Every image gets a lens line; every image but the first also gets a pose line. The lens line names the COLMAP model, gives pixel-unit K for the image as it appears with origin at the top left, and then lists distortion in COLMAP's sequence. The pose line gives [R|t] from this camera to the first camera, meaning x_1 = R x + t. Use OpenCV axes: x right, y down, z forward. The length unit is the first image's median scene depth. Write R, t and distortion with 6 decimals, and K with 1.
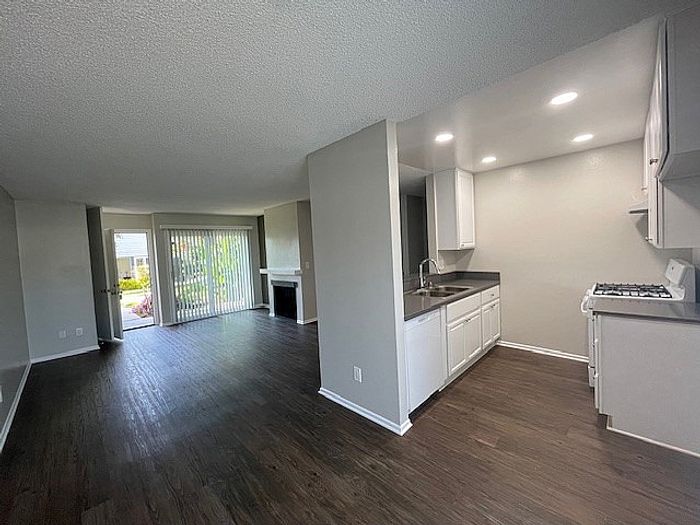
lens RADIAL K [[290.8, 0, 347.8], [0, 290.8, 259.9], [0, 0, 1]] dist [-0.001164, -0.000218]
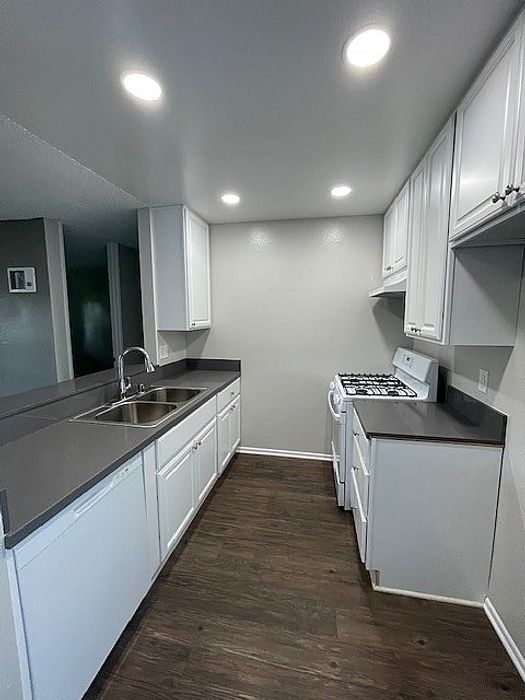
lens RADIAL K [[290.8, 0, 262.5], [0, 290.8, 350.0], [0, 0, 1]] dist [-0.001164, -0.000218]
pose [[0.839868, -0.015162, 0.542579, 0.172918], [-0.017610, 0.998322, 0.055158, -0.033180], [-0.542505, -0.055880, 0.838192, 0.365236]]
